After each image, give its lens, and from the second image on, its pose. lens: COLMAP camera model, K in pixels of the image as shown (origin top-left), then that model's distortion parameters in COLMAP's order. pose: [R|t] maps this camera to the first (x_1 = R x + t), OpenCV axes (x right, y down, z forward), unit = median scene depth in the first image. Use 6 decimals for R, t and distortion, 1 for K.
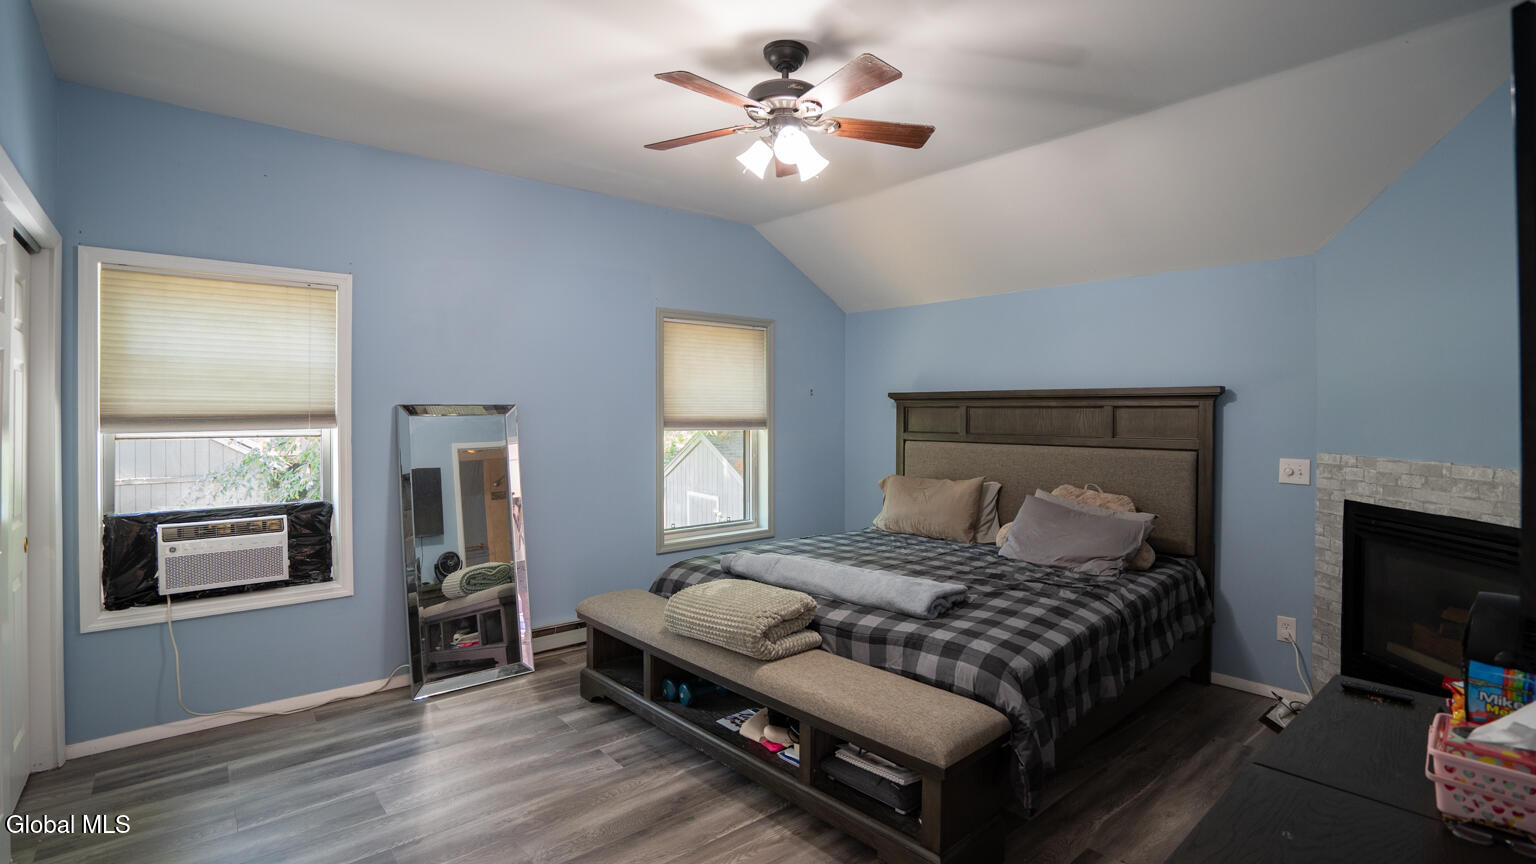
lens RADIAL K [[707.0, 0, 763.0], [0, 707.0, 436.0], [0, 0, 1]] dist [-0.063289, 0.026957]
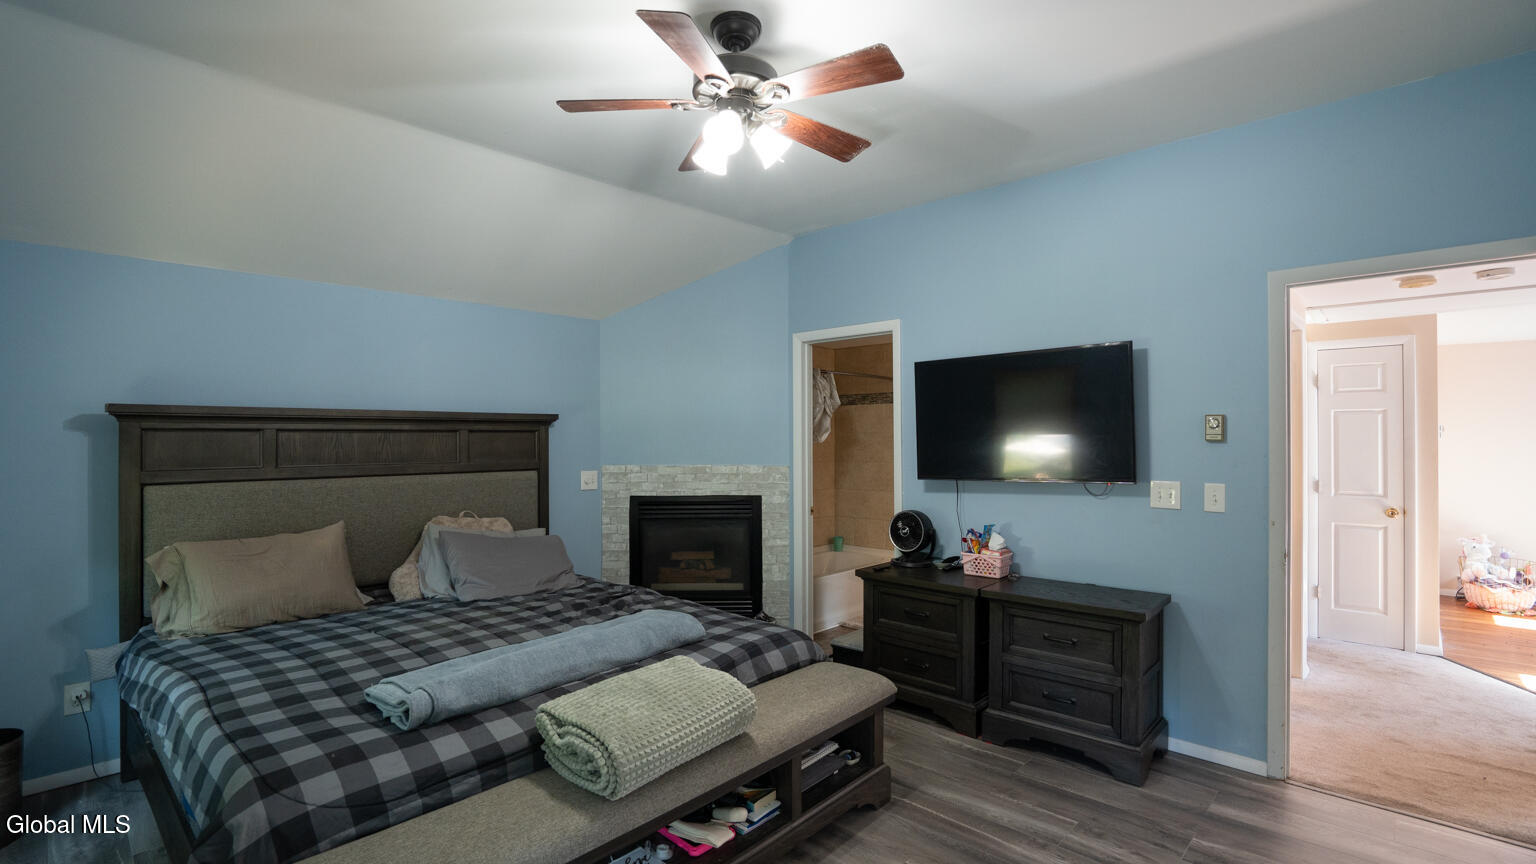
lens RADIAL K [[707.0, 0, 763.0], [0, 707.0, 436.0], [0, 0, 1]] dist [-0.063289, 0.026957]
pose [[-0.098720, 0.002882, 0.995111, -0.667472], [0.036720, 0.999325, 0.000749, -0.025181], [-0.994438, 0.036614, -0.098759, 0.850164]]
